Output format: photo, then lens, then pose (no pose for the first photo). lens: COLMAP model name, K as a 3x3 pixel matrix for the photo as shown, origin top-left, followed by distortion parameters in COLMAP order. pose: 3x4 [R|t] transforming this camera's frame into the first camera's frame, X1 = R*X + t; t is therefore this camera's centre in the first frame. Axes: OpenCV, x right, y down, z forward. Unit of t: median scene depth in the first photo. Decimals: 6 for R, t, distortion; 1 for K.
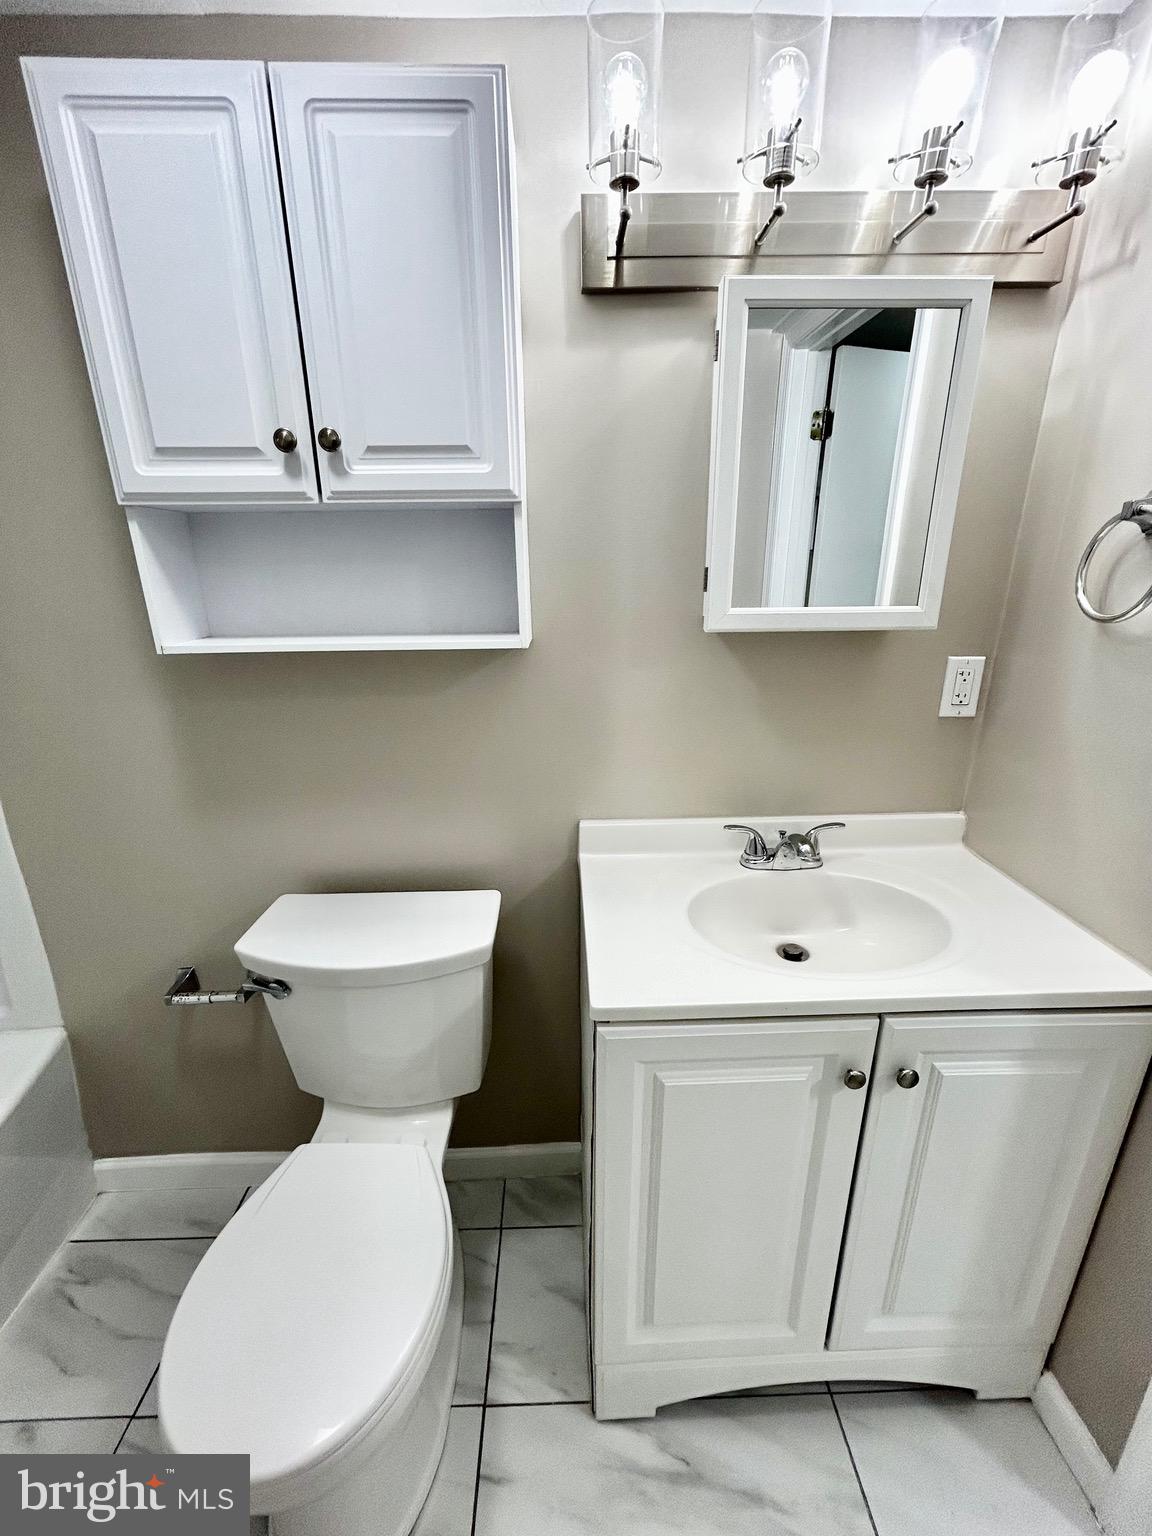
lens RADIAL K [[635.3, 0, 574.6], [0, 635.3, 767.9], [0, 0, 1]] dist [0.004204, 0.000320]
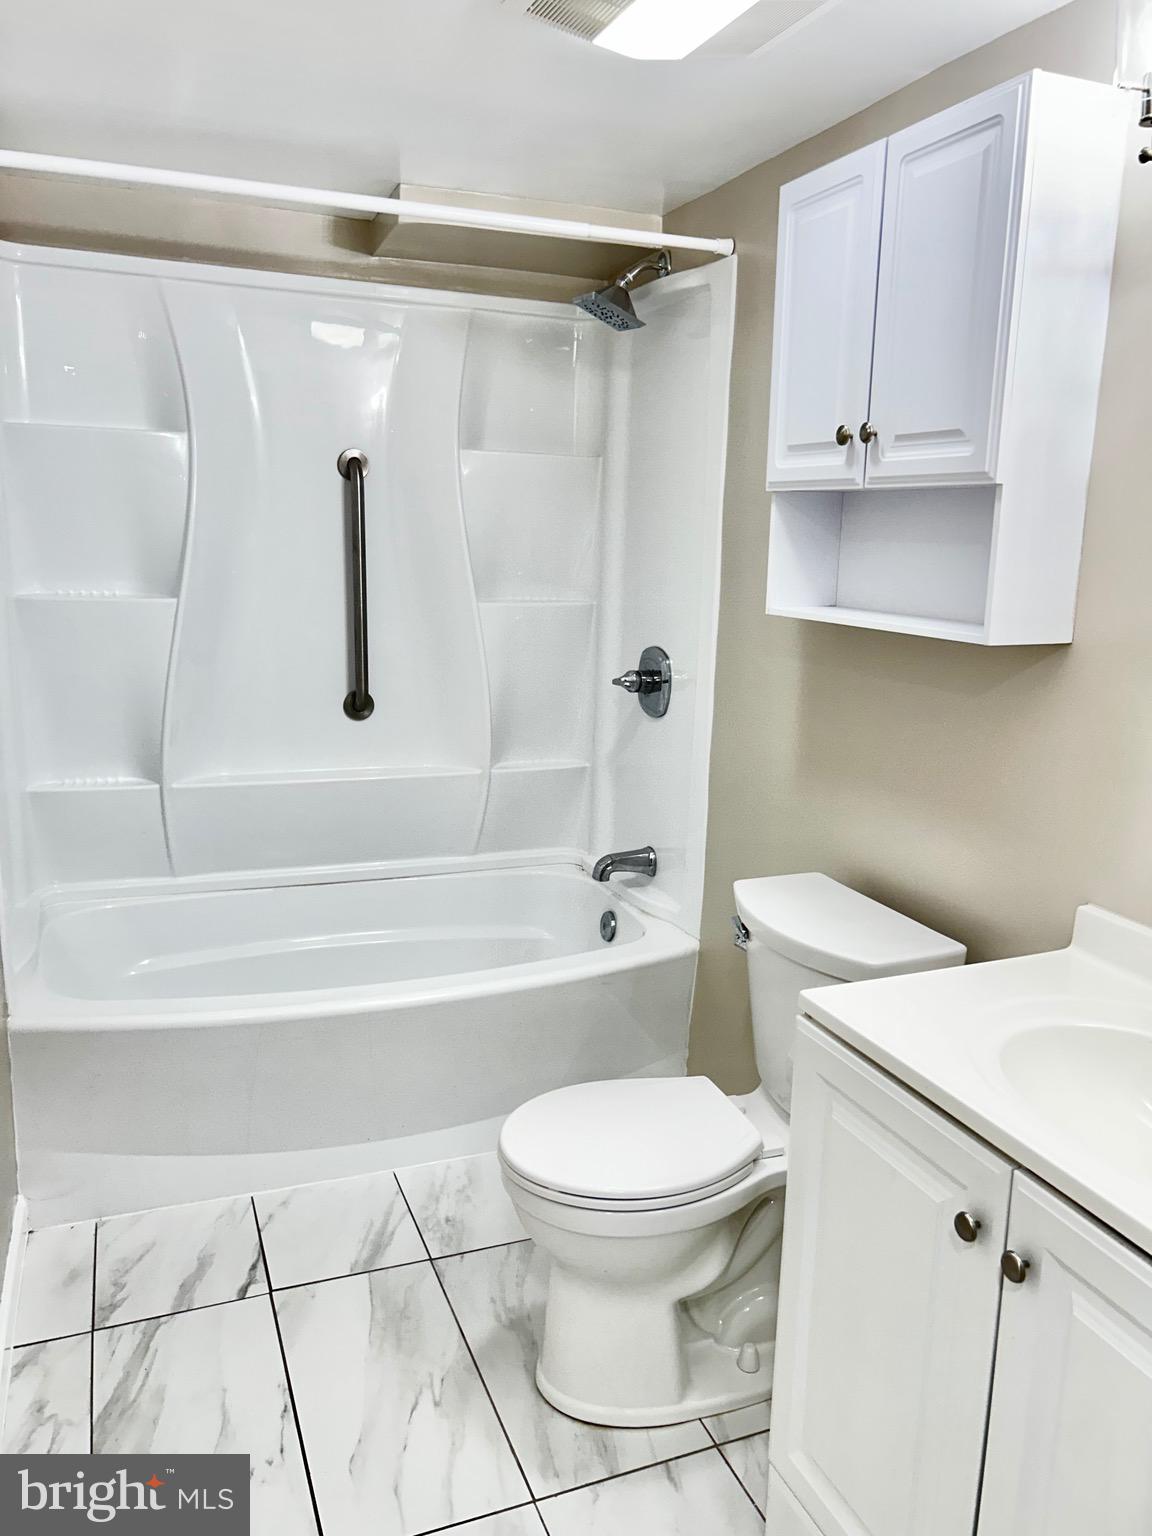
lens RADIAL K [[1161.4, 0, 575.8], [0, 1161.4, 767.3], [0, 0, 1]] dist [0.059101, -0.063624]
pose [[0.351793, 0.211787, -0.911805, 1.341319], [-0.306571, 0.946416, 0.101545, -0.025140], [0.884452, 0.243811, 0.397870, -0.092098]]
